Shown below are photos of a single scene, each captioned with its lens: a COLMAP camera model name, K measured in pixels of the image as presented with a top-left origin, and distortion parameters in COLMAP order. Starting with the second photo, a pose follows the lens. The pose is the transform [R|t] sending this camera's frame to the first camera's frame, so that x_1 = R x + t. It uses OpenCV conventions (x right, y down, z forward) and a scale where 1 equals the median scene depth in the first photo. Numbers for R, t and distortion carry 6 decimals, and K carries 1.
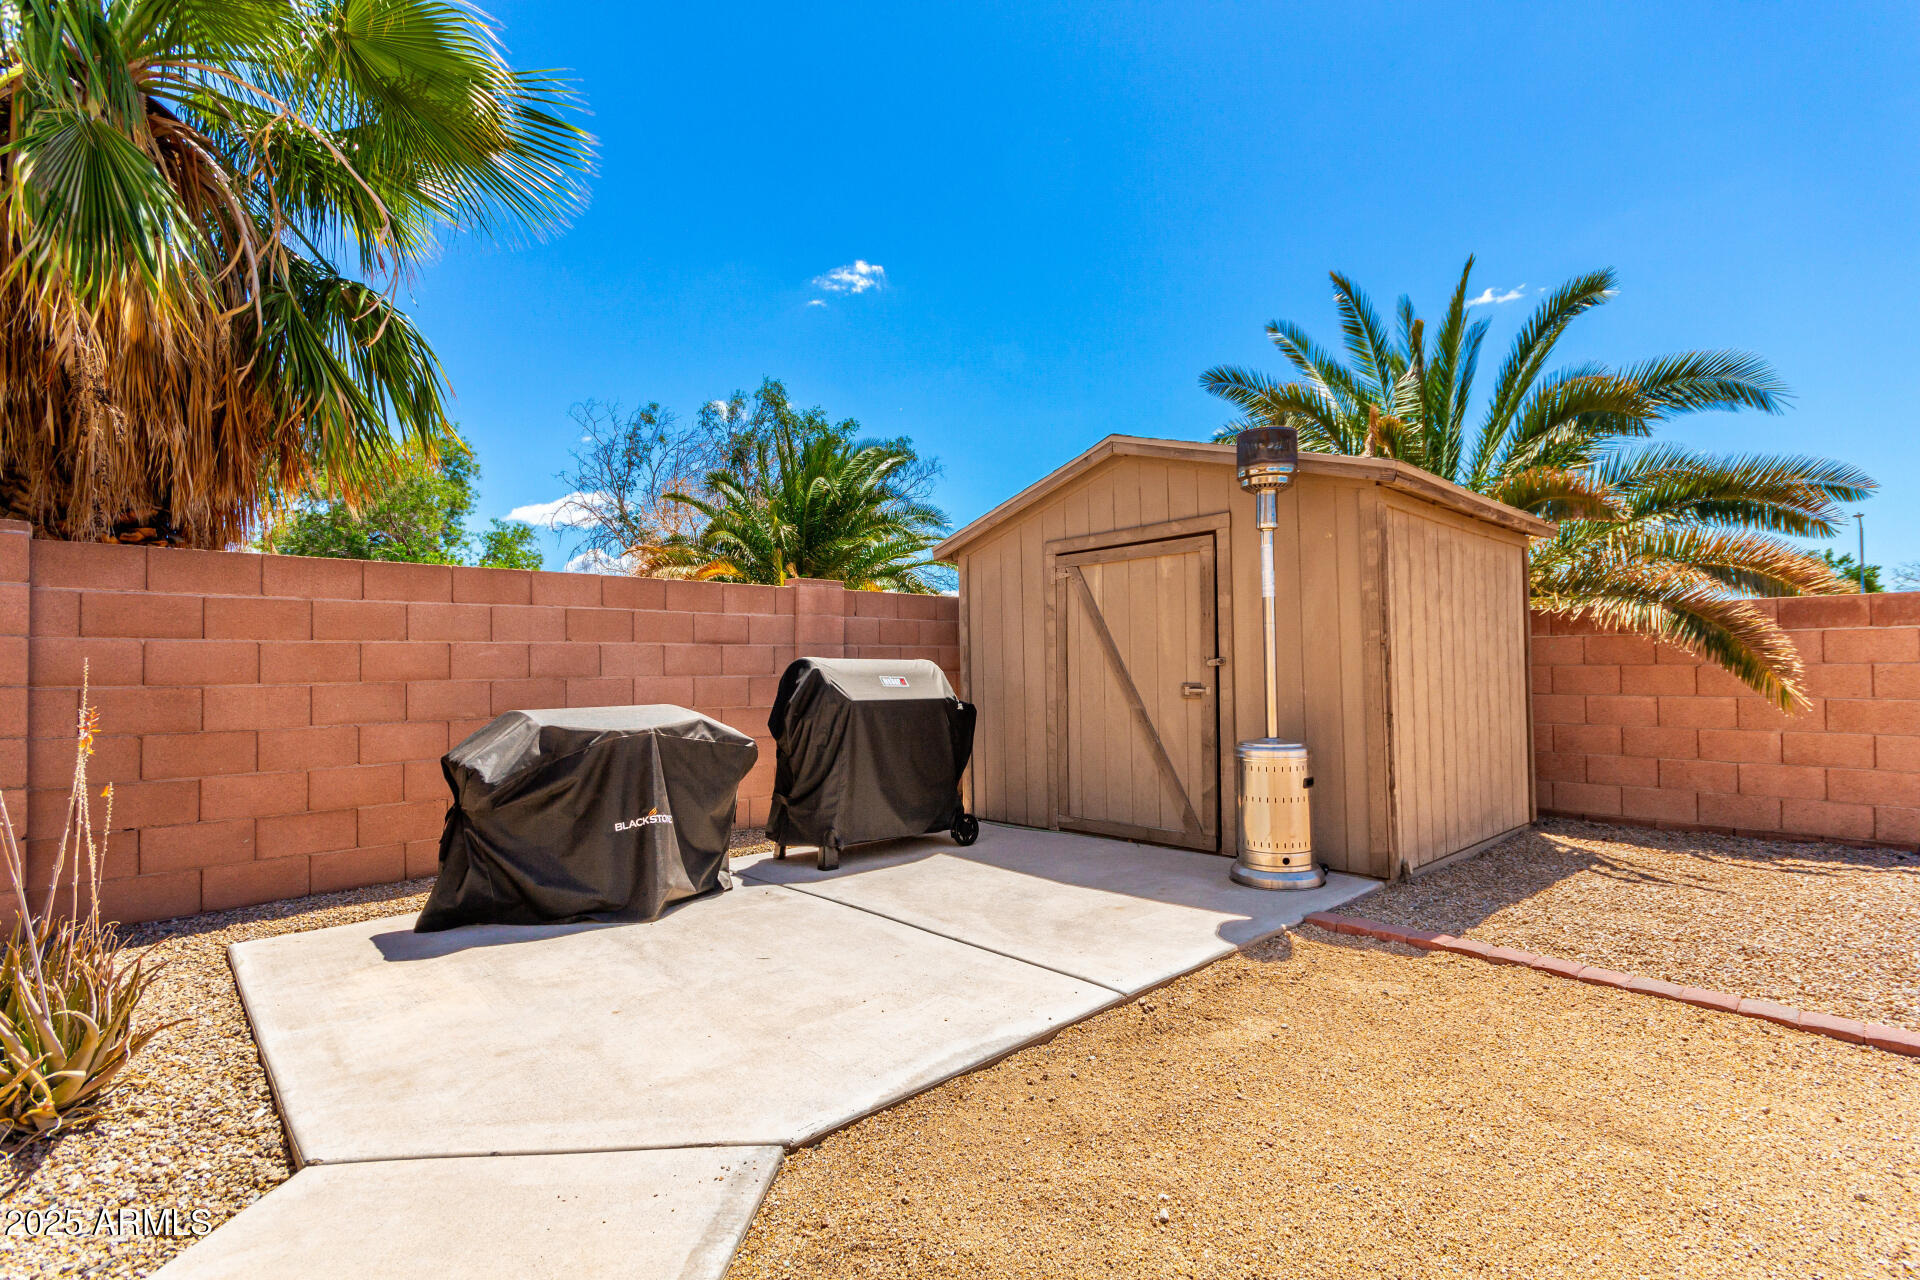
lens RADIAL K [[891.0, 0, 967.4], [0, 891.0, 653.9], [0, 0, 1]] dist [-0.004032, 0.002299]
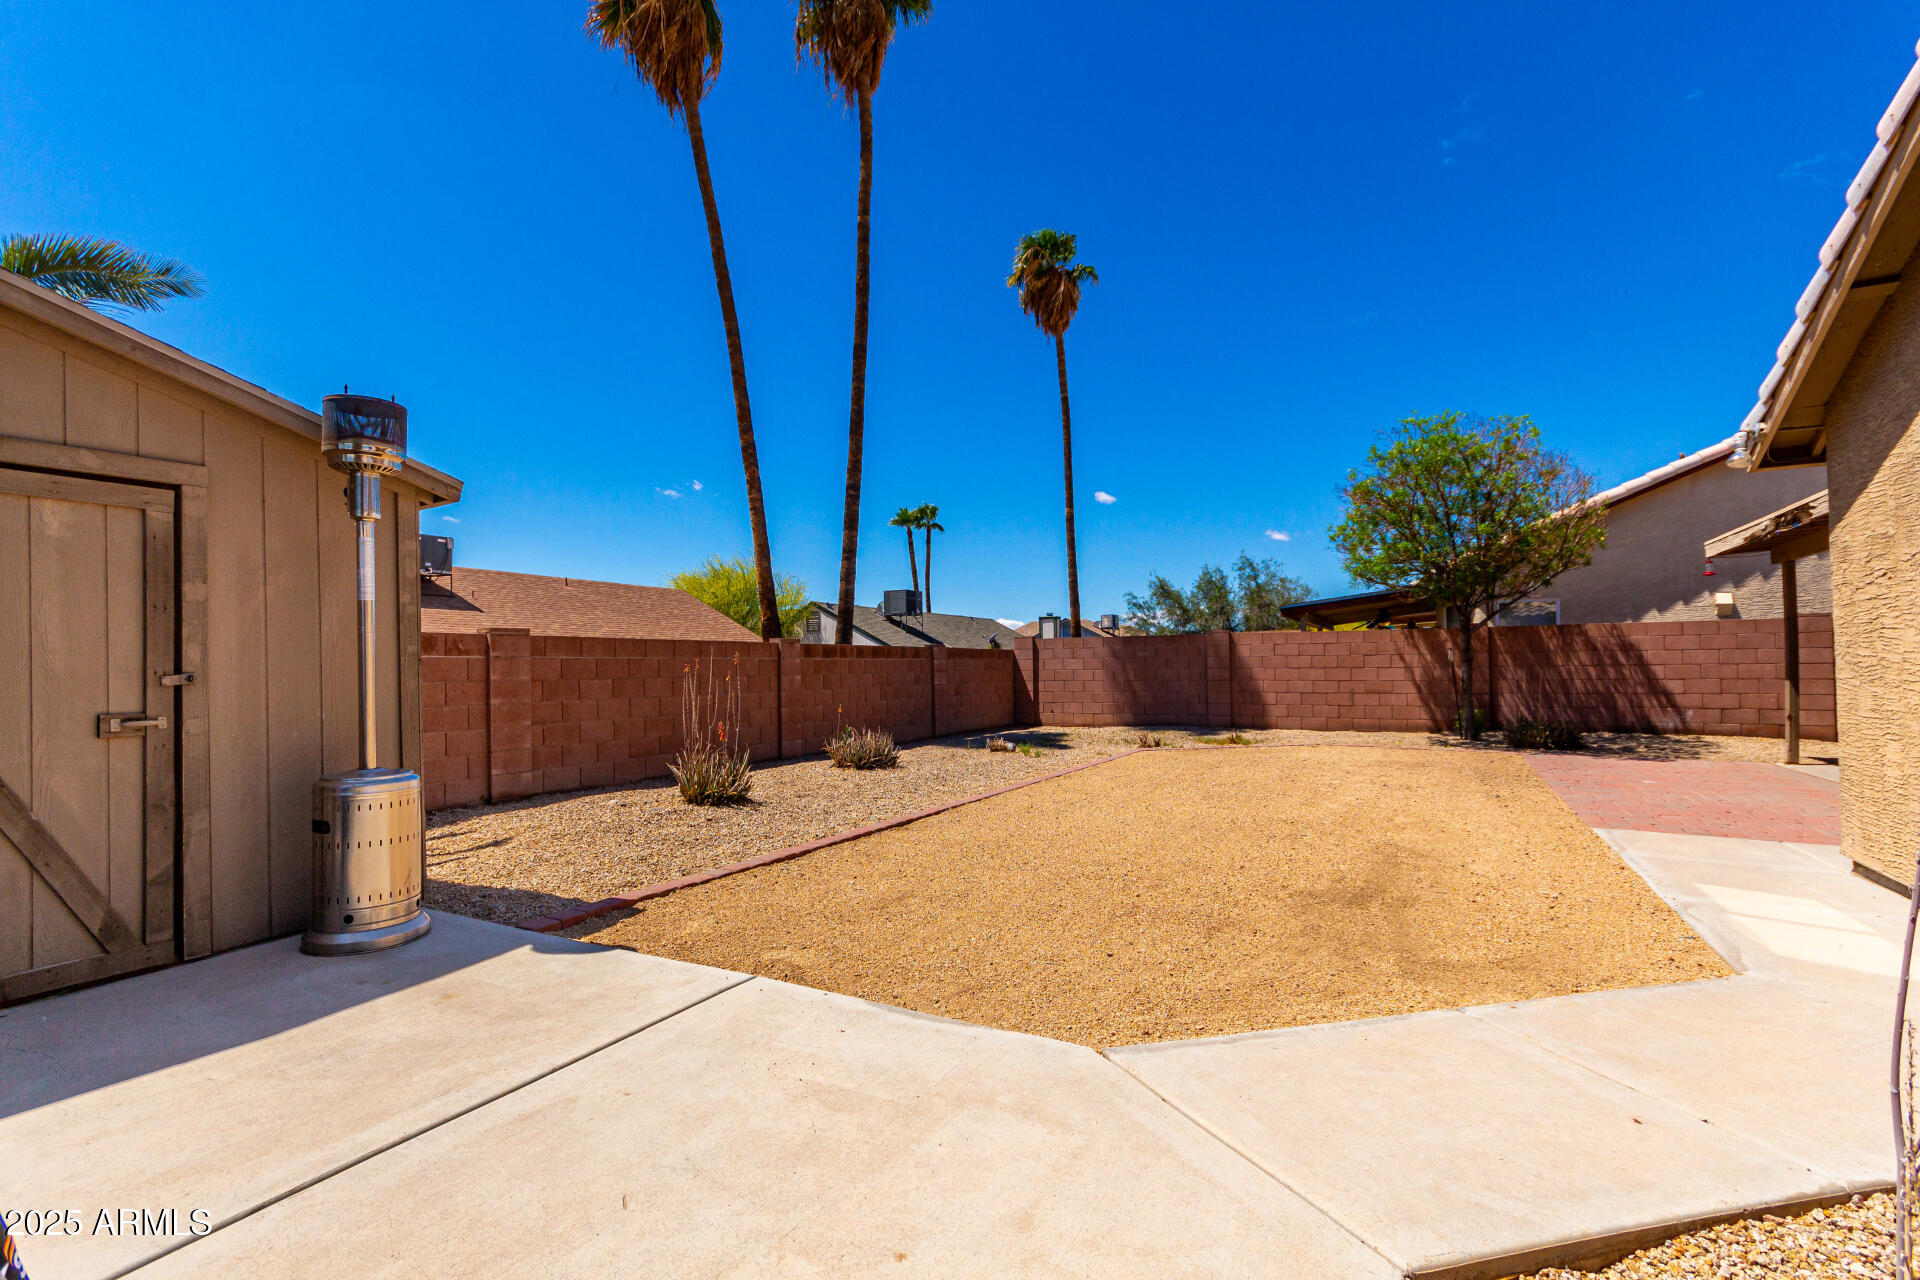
lens RADIAL K [[891.0, 0, 956.9], [0, 891.0, 656.8], [0, 0, 1]] dist [-0.004032, 0.002299]
pose [[-0.325556, 0.028083, 0.945106, -0.631938], [0.002172, 0.999578, -0.028953, 0.014608], [-0.945520, -0.007373, -0.325479, 0.751542]]
